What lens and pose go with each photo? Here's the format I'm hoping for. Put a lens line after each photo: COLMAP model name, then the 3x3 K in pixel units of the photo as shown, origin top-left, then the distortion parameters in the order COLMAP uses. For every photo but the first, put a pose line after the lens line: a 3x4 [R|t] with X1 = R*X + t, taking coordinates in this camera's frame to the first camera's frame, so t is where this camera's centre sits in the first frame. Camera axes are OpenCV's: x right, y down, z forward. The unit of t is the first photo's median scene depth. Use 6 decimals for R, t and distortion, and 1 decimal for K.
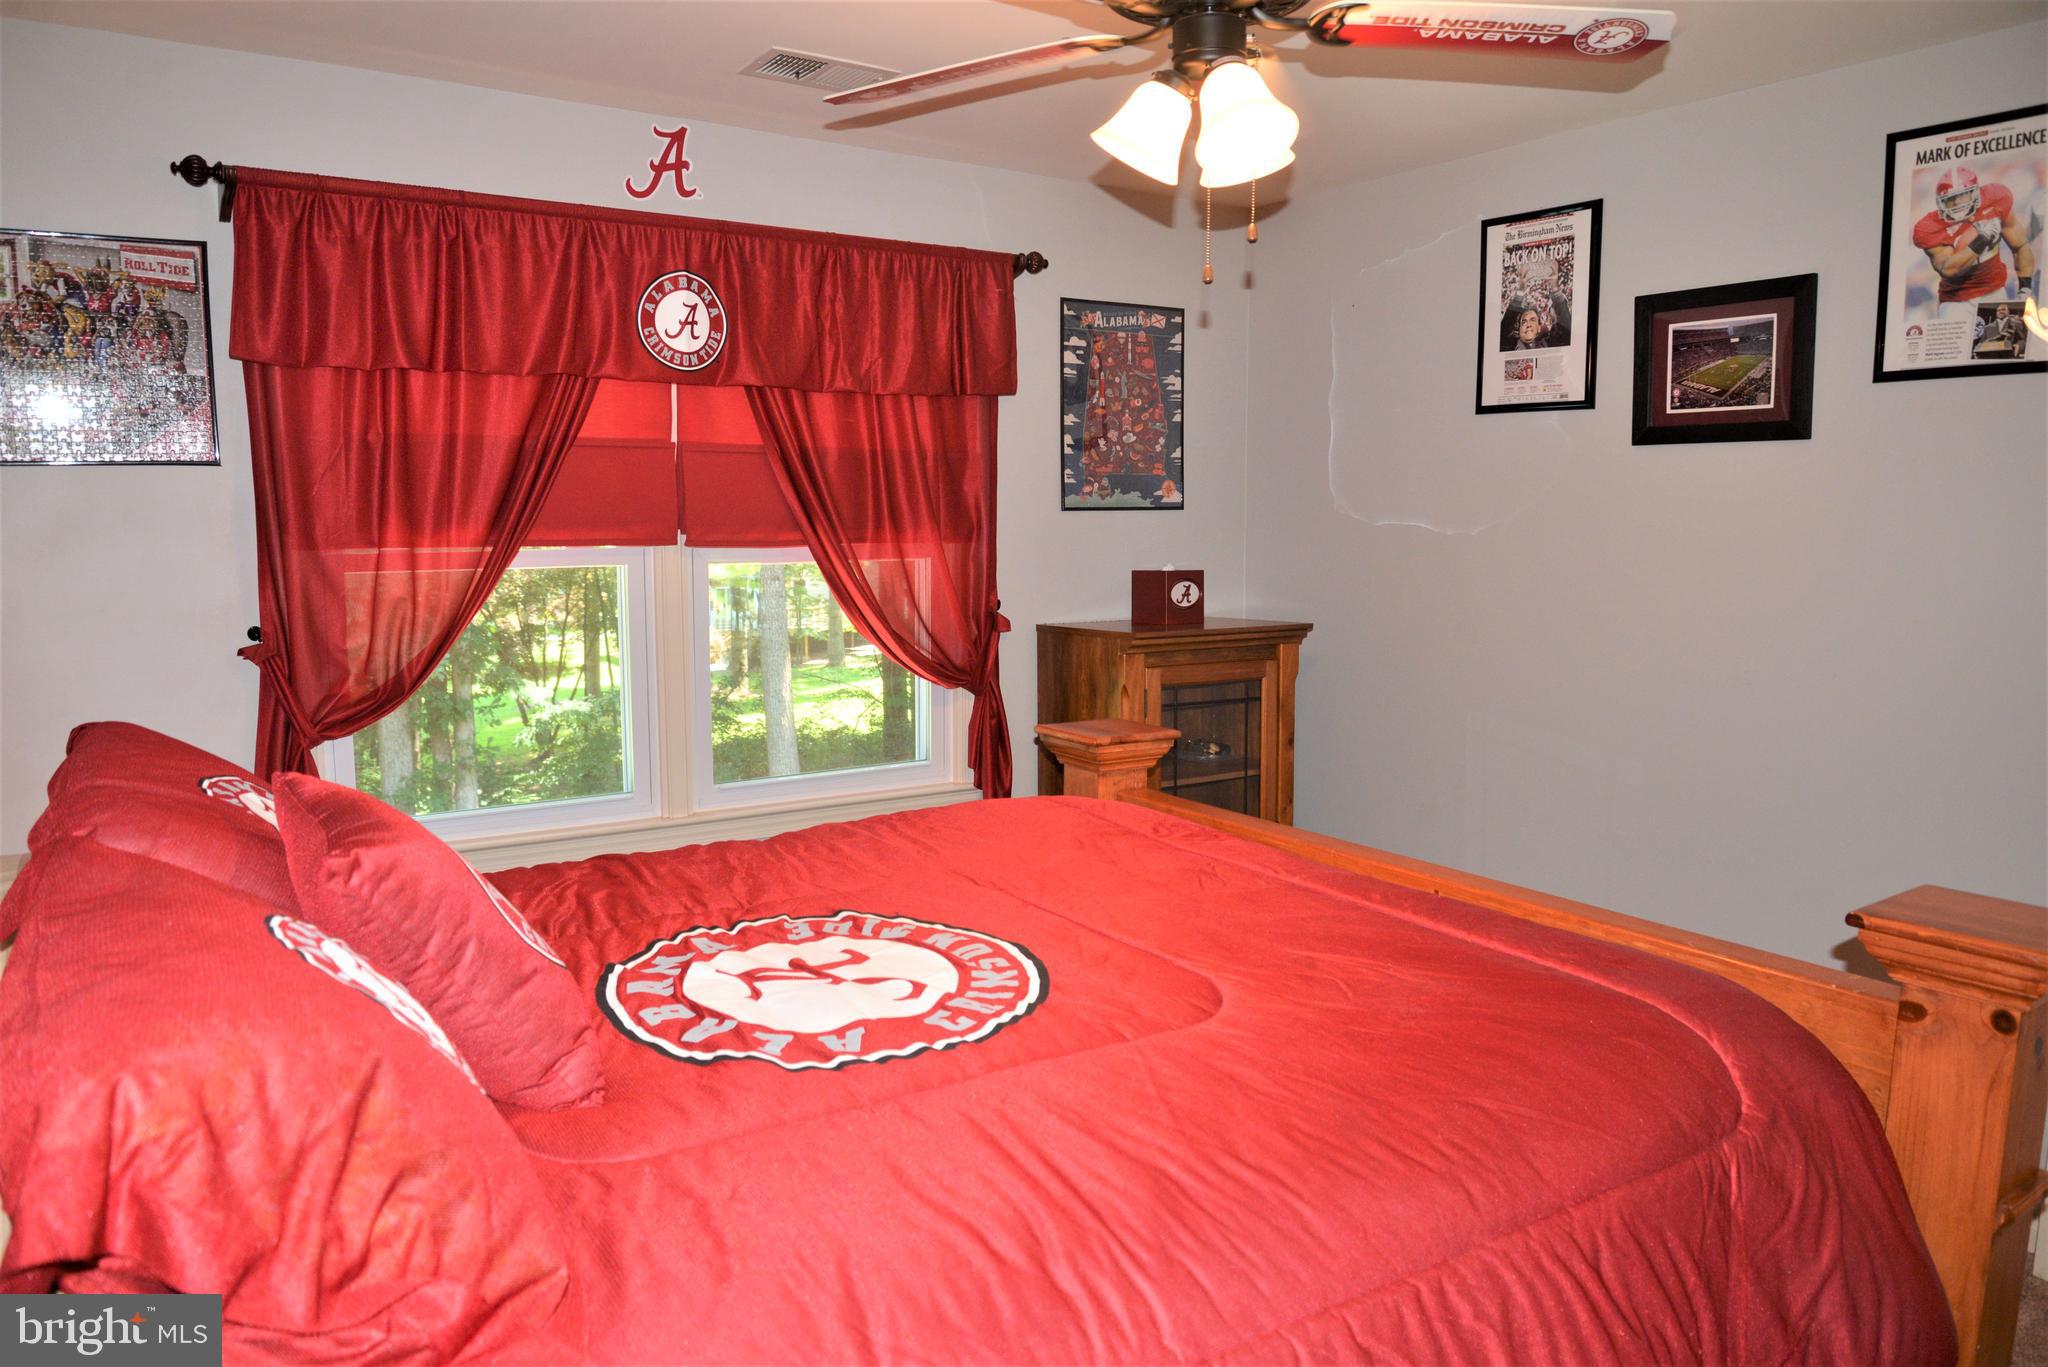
lens RADIAL K [[1407.2, 0, 1011.1], [0, 1407.2, 685.9], [0, 0, 1]] dist [-0.090135, 0.035542]
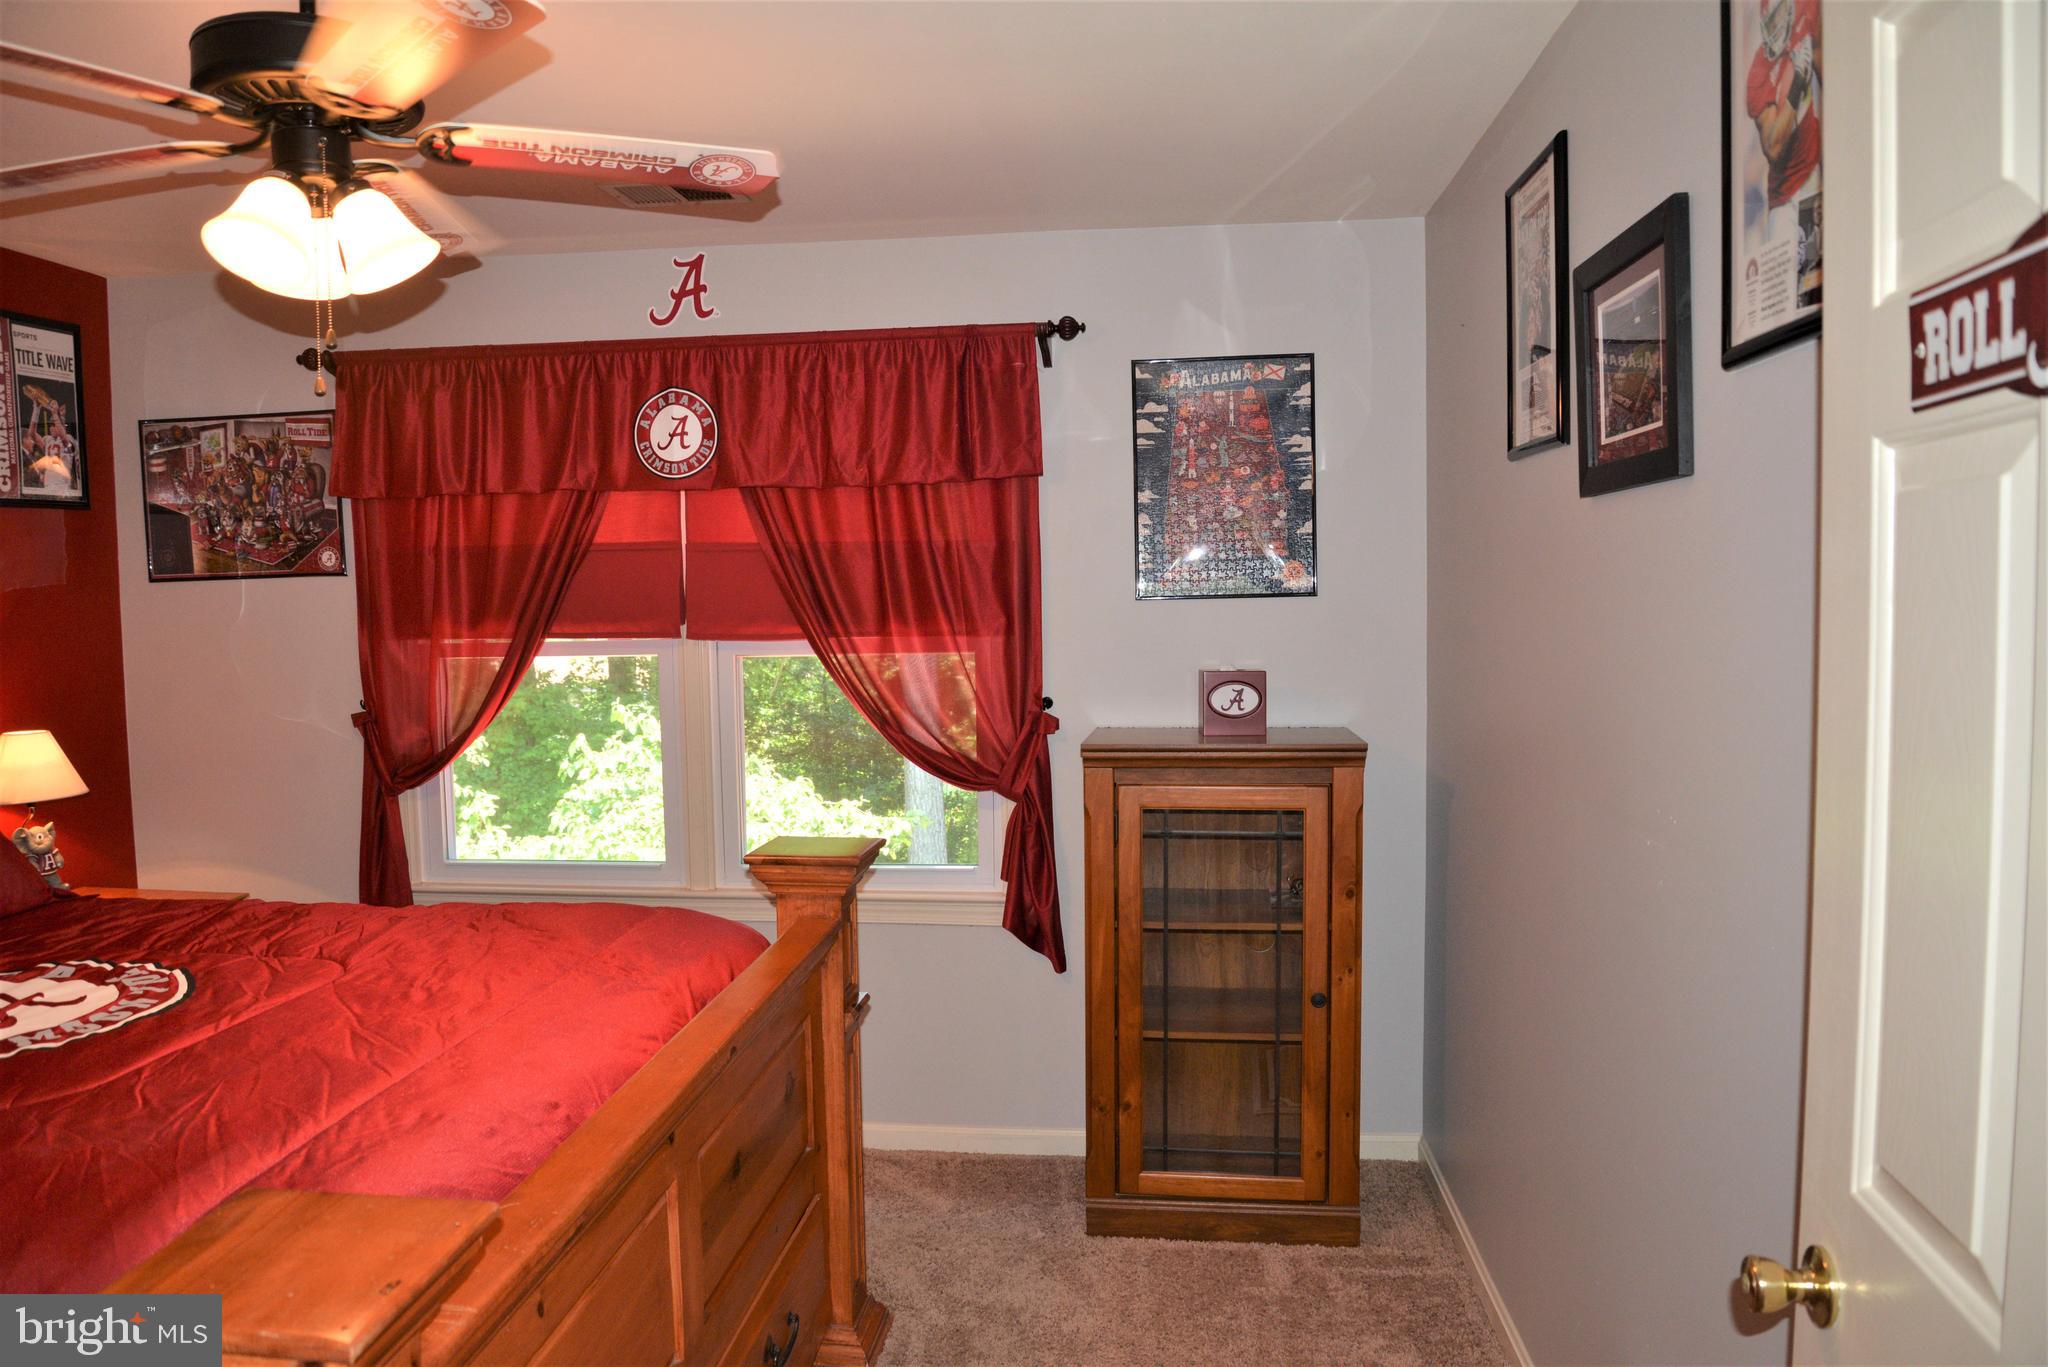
lens RADIAL K [[1407.2, 0, 1016.0], [0, 1407.2, 689.2], [0, 0, 1]] dist [-0.090135, 0.035542]
pose [[0.764418, 0.034635, -0.643791, 0.687147], [-0.064727, 0.997634, -0.023183, -0.054360], [0.641464, 0.059393, 0.764851, 0.350470]]
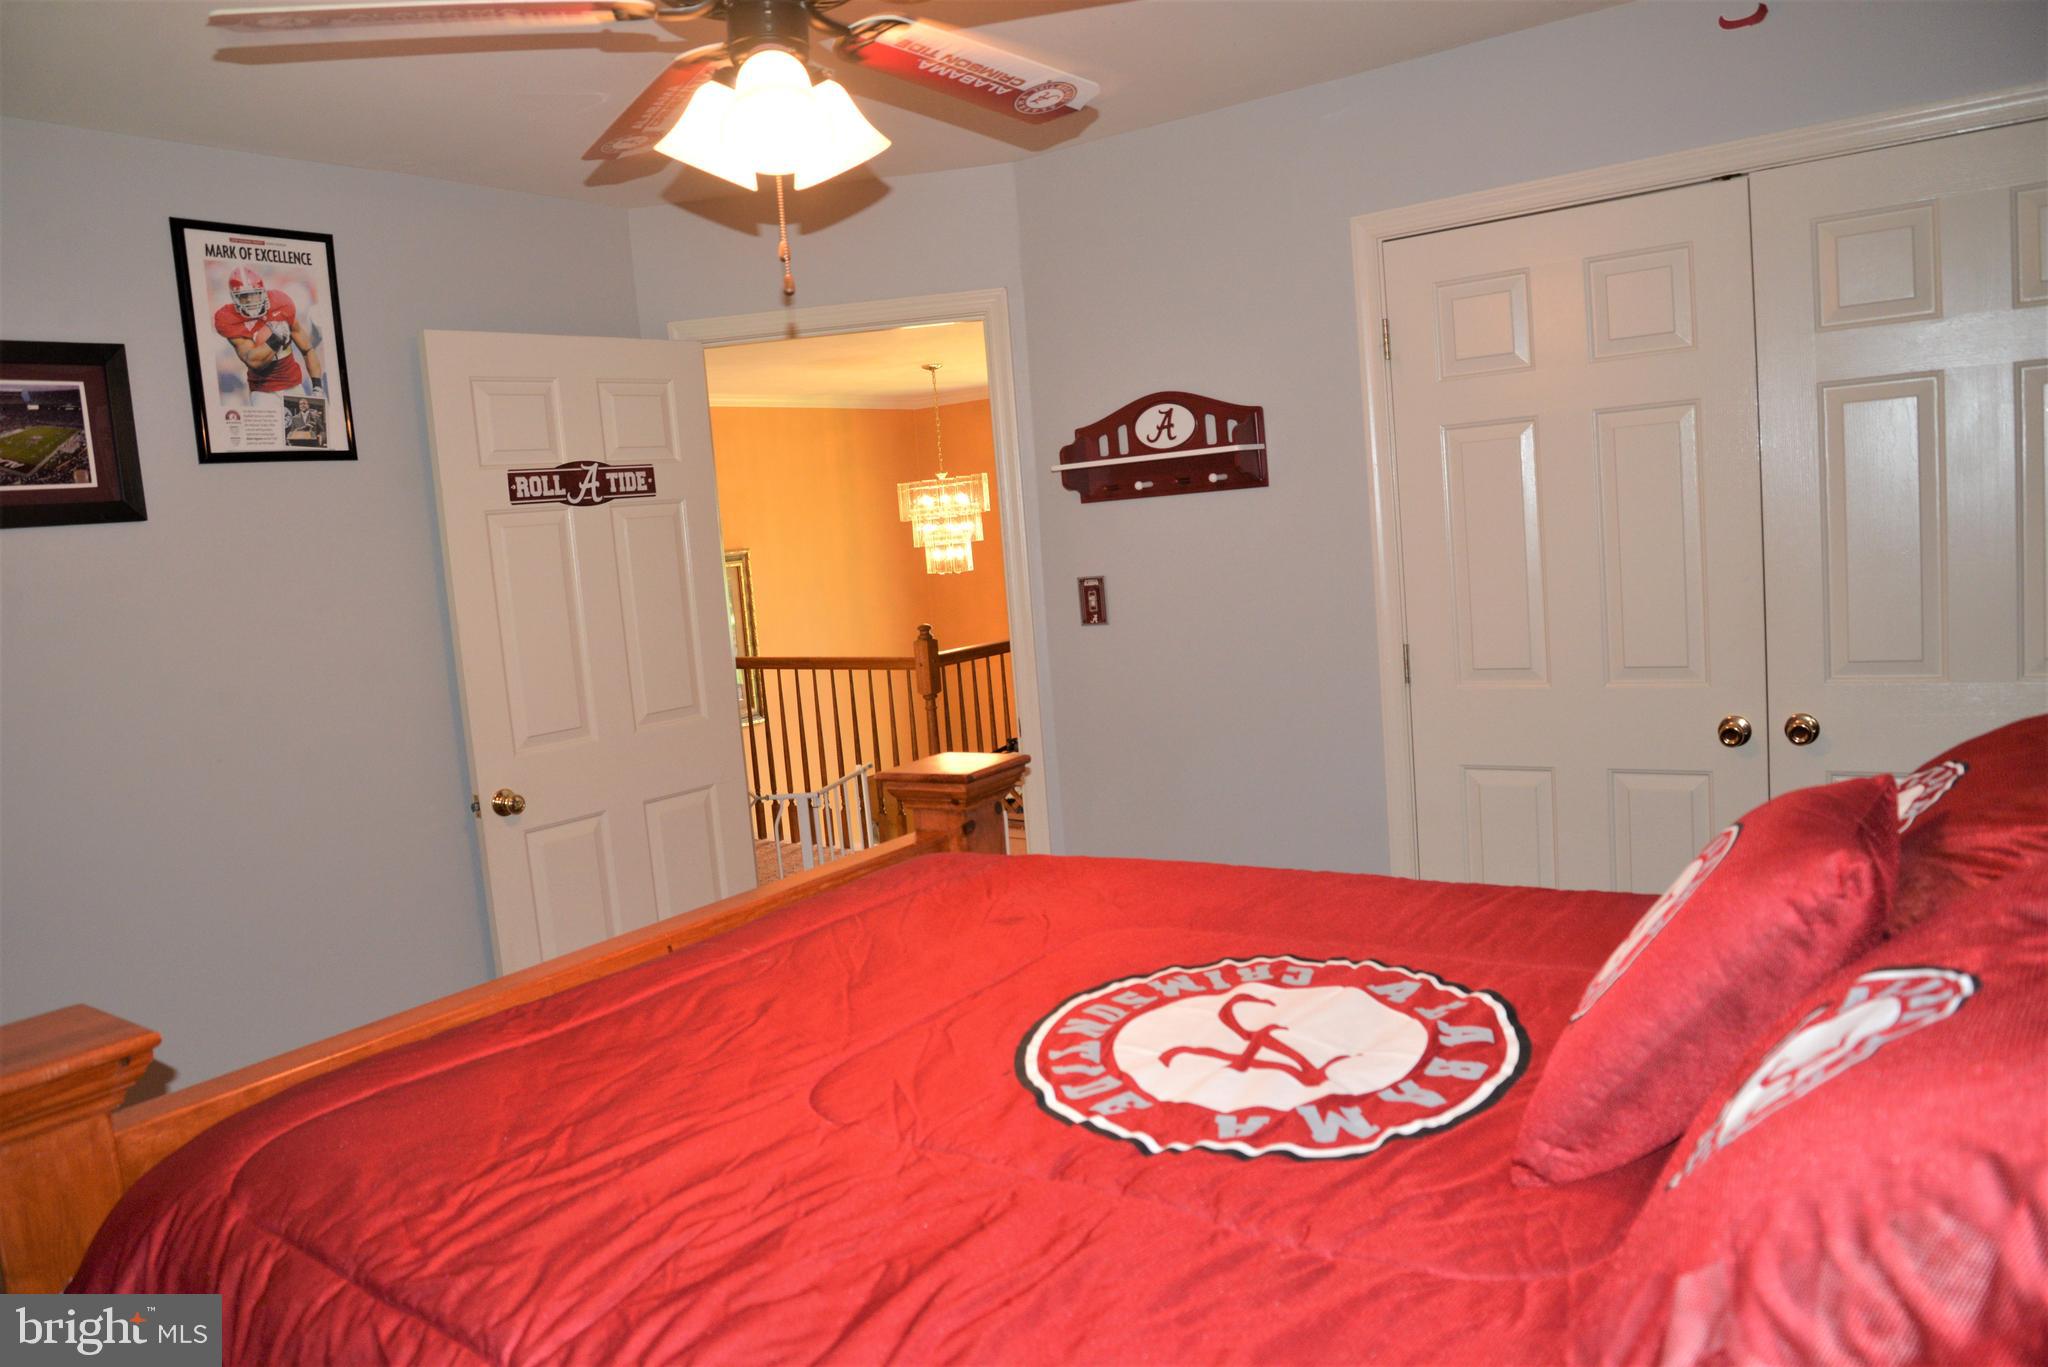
lens RADIAL K [[1407.2, 0, 1015.8], [0, 1407.2, 679.9], [0, 0, 1]] dist [-0.090135, 0.035542]
pose [[-0.367087, -0.071242, 0.927455, -0.464220], [0.197601, 0.968333, 0.152593, -0.092243], [-0.908956, 0.239281, -0.341385, 0.741213]]
